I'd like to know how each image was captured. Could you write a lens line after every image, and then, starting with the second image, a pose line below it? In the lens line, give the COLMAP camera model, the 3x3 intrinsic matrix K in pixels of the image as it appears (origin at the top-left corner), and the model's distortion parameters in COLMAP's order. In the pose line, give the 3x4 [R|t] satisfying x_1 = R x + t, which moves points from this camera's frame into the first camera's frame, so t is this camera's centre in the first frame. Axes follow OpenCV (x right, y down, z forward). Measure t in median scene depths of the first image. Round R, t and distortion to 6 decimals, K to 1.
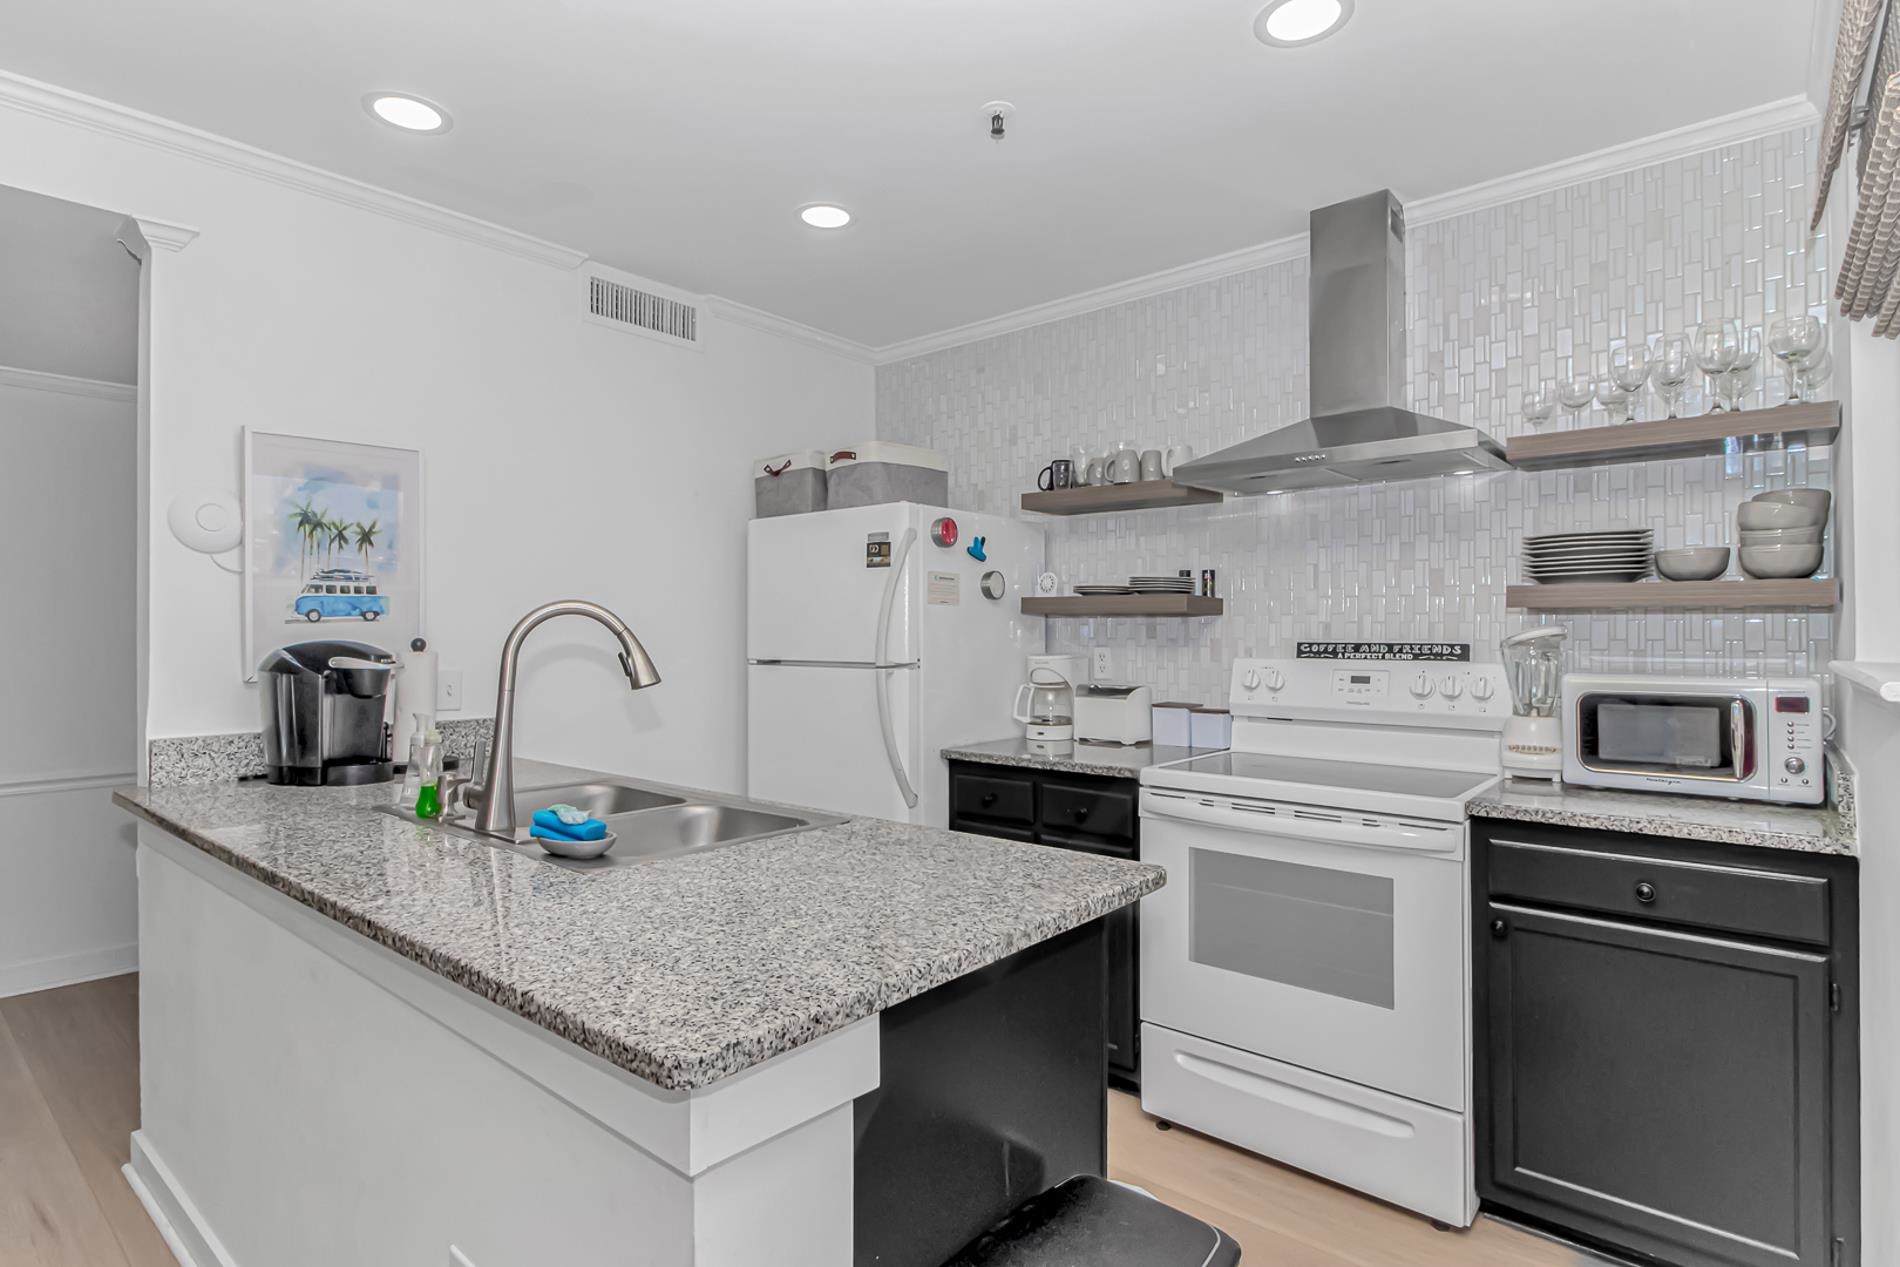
lens RADIAL K [[966.9, 0, 944.2], [0, 966.9, 628.4], [0, 0, 1]] dist [-0.010633, 0.000180]
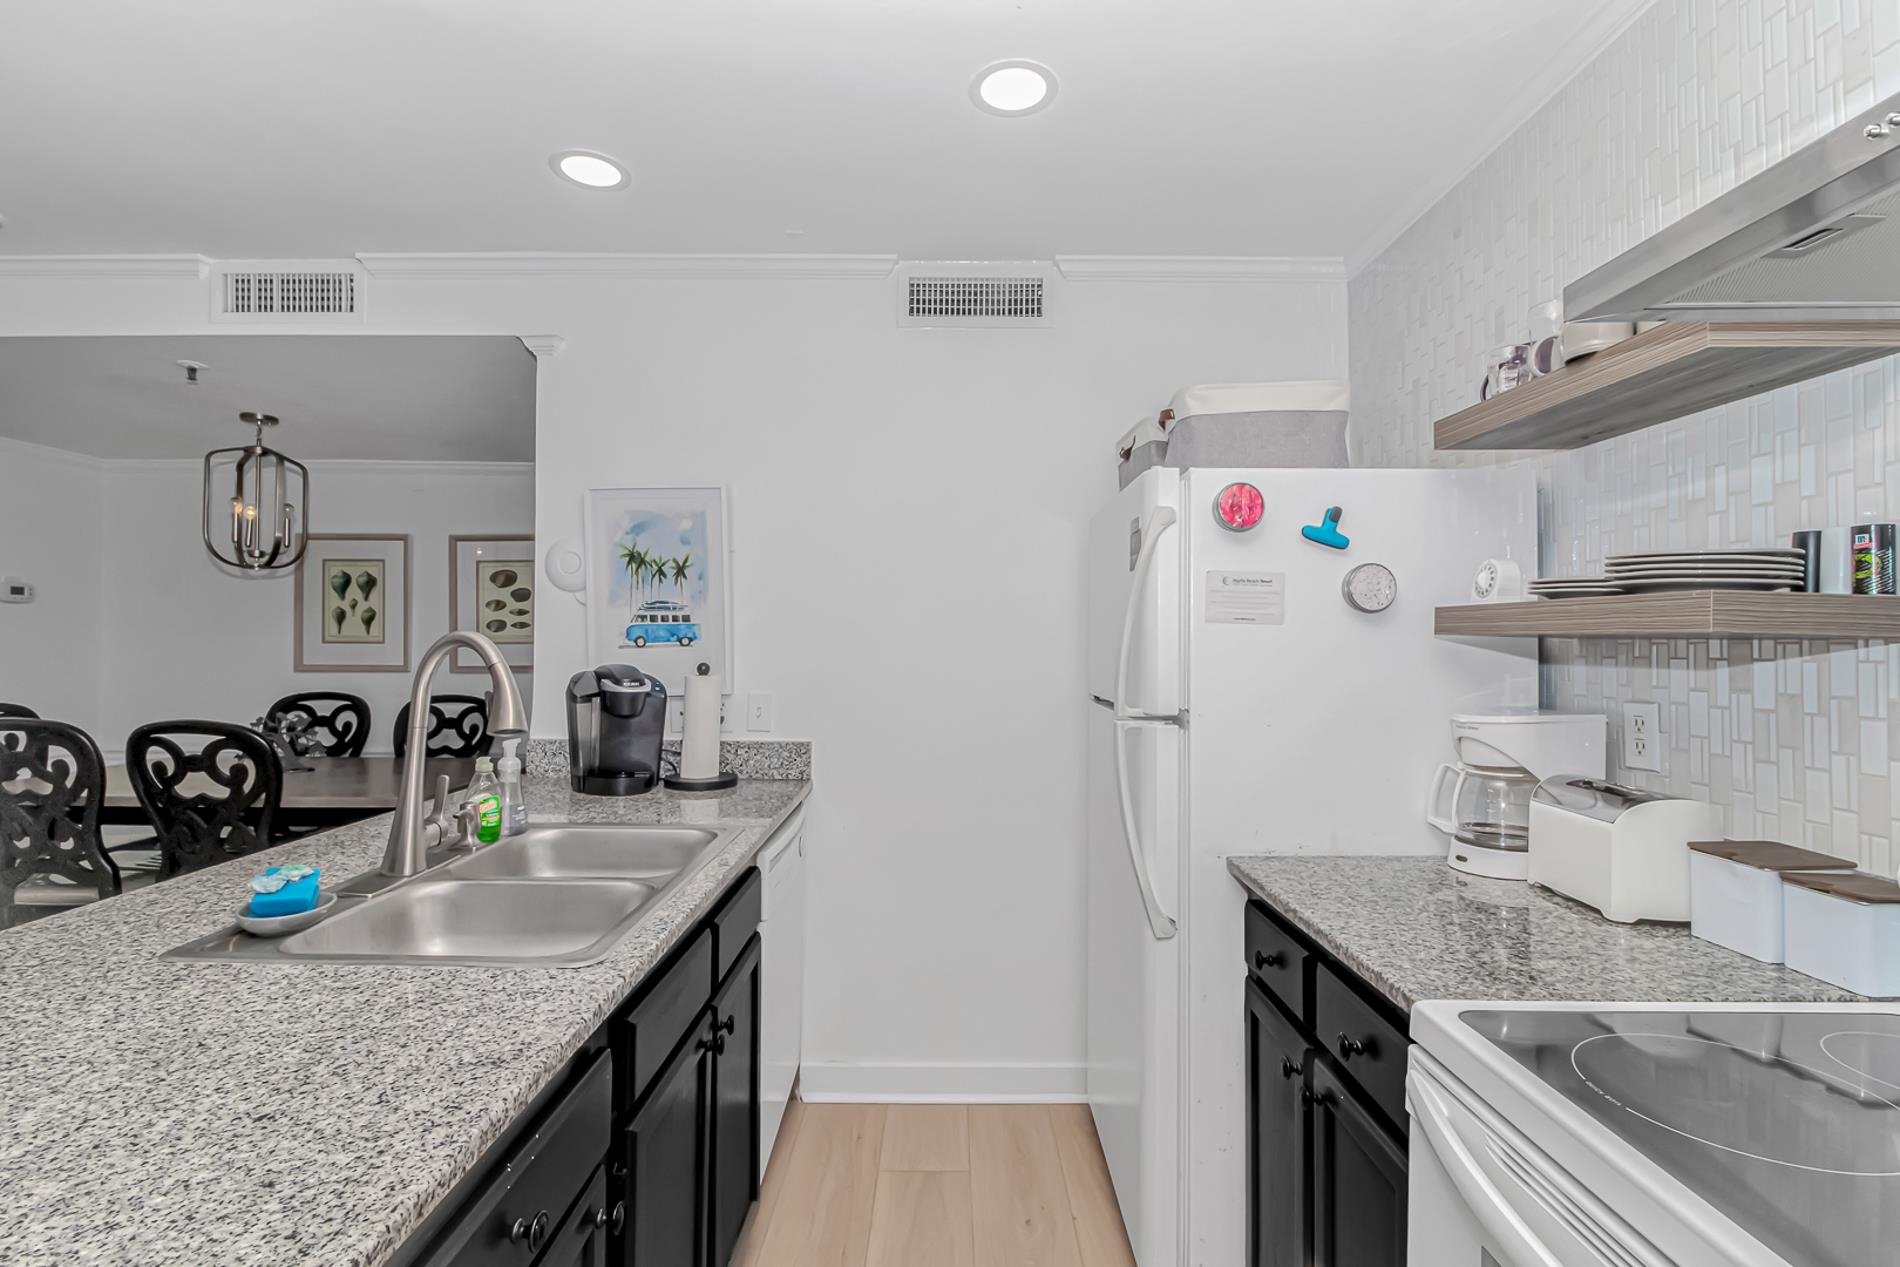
lens RADIAL K [[876.5, 0, 945.8], [0, 876.5, 641.1], [0, 0, 1]] dist [-0.010691, -0.006039]
pose [[0.636579, 0.002108, -0.771209, 0.321554], [-0.003831, 0.999993, -0.000430, -0.012459], [0.771202, 0.003228, 0.636582, 0.513810]]
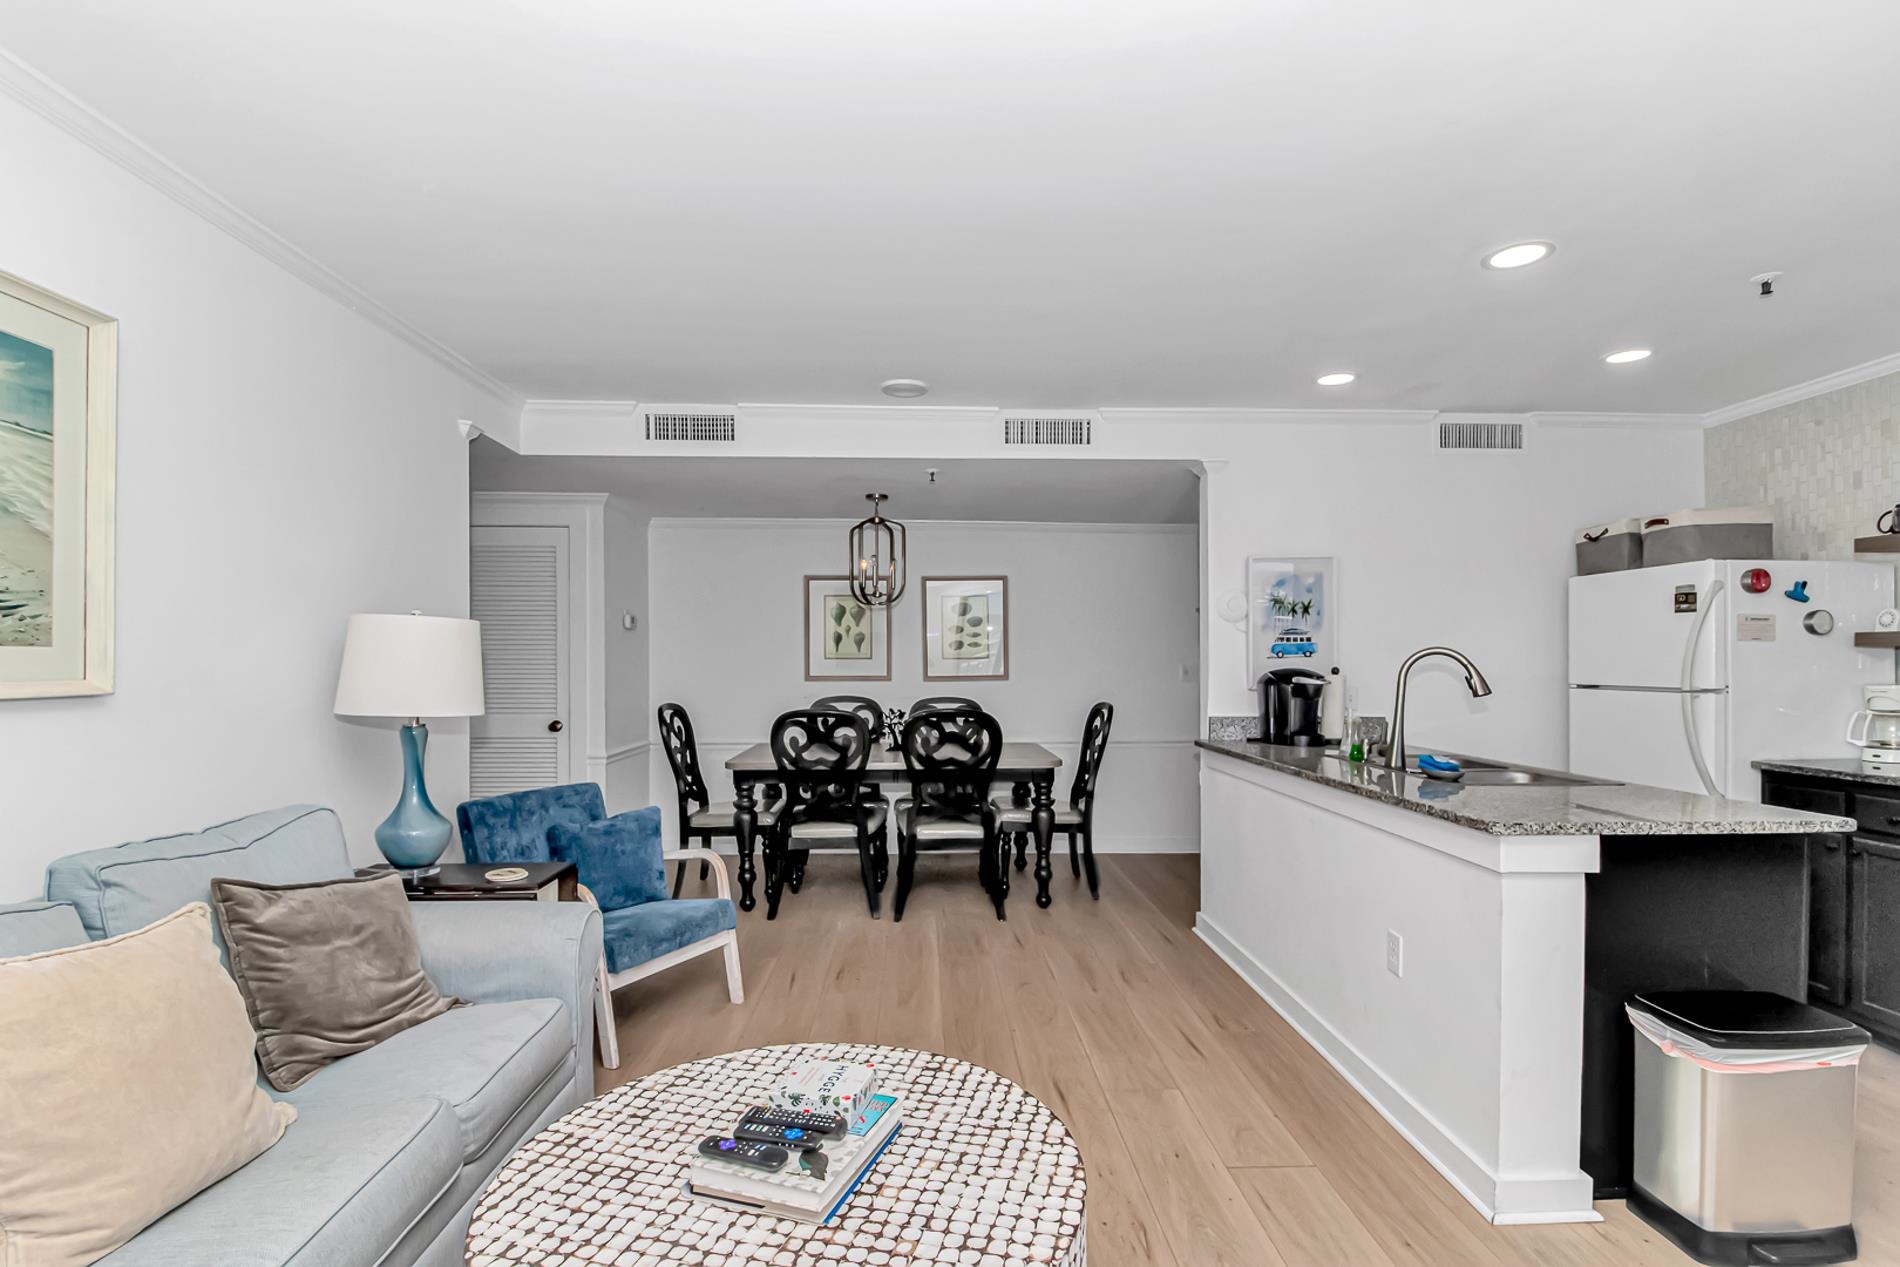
lens RADIAL K [[876.5, 0, 948.3], [0, 876.5, 661.5], [0, 0, 1]] dist [-0.010691, -0.006039]
pose [[0.660225, 0.000550, -0.751067, 0.148336], [0.003275, 0.999988, 0.003611, -0.006296], [0.751060, -0.004844, 0.660216, -0.477990]]
